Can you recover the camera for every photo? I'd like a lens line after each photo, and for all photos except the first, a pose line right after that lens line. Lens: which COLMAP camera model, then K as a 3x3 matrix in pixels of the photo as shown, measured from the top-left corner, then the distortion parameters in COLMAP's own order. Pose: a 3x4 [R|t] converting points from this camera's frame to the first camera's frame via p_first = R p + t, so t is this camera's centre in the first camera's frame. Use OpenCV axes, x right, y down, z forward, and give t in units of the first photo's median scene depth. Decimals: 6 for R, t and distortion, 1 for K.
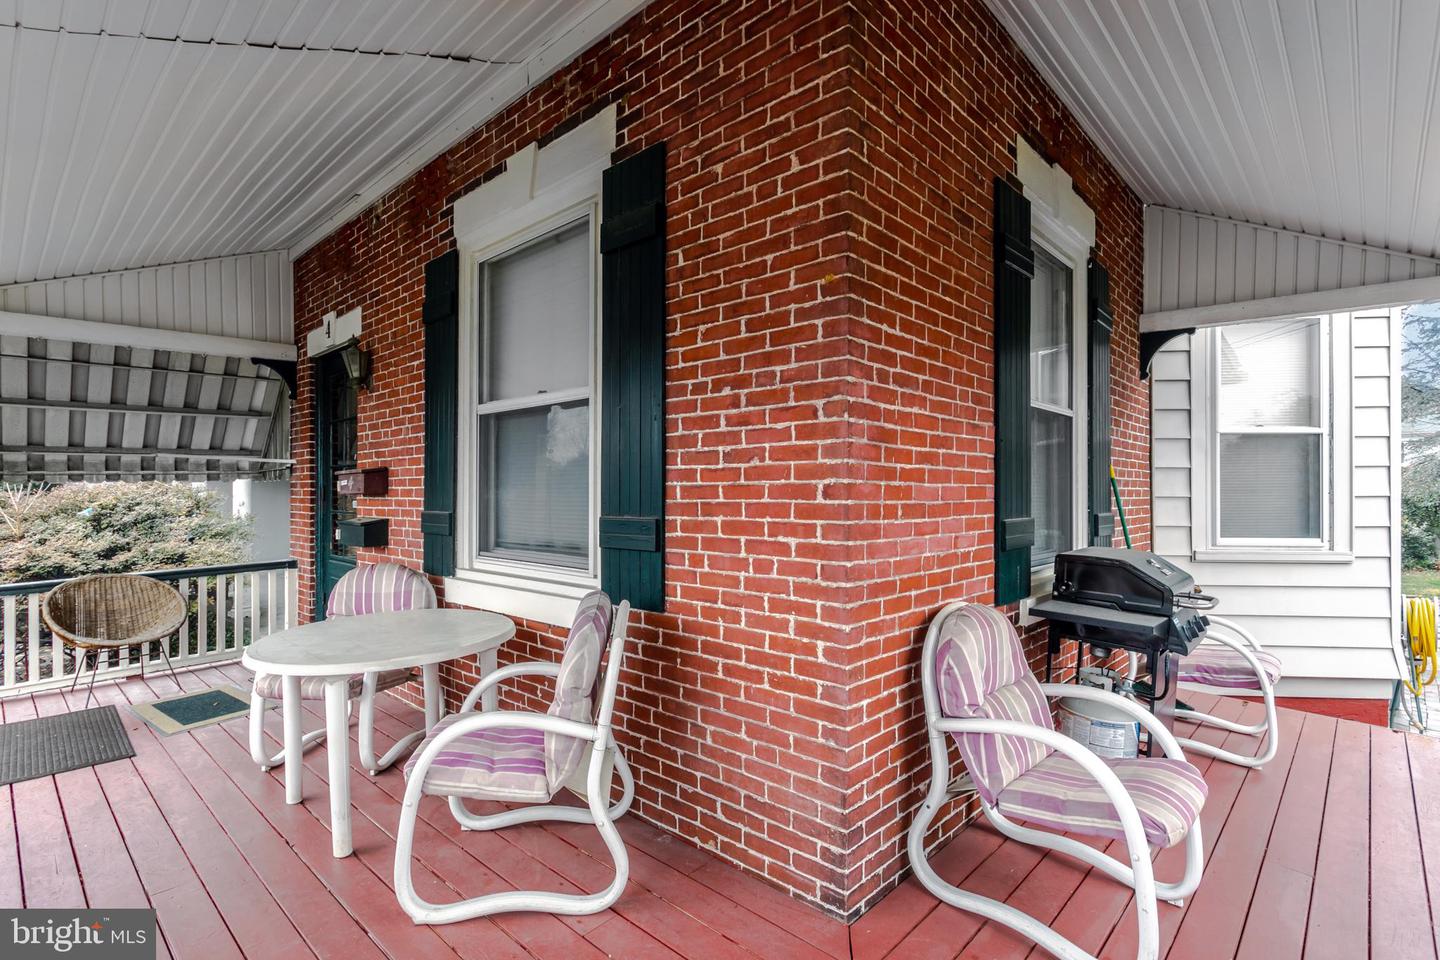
lens RADIAL K [[695.8, 0, 718.7], [0, 695.8, 489.3], [0, 0, 1]] dist [-0.002705, 0.001298]
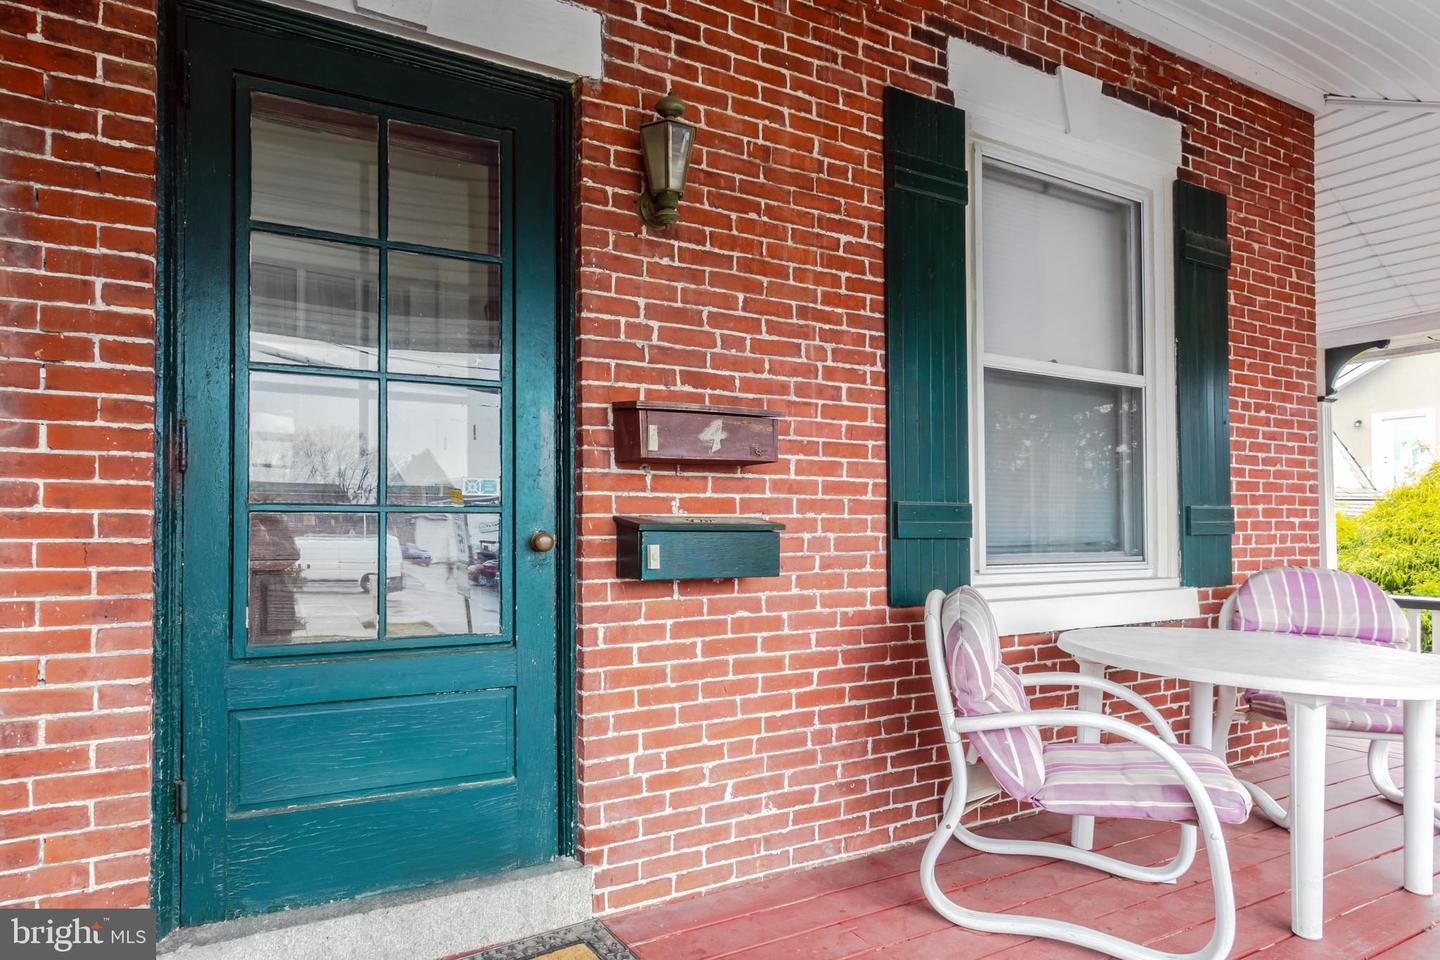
lens RADIAL K [[695.8, 0, 718.6], [0, 695.8, 486.8], [0, 0, 1]] dist [-0.002705, 0.001298]
pose [[0.376137, 0.029474, 0.926095, -1.571254], [-0.019140, 0.999528, -0.024038, 0.053811], [-0.926366, -0.008684, 0.376524, 1.405551]]
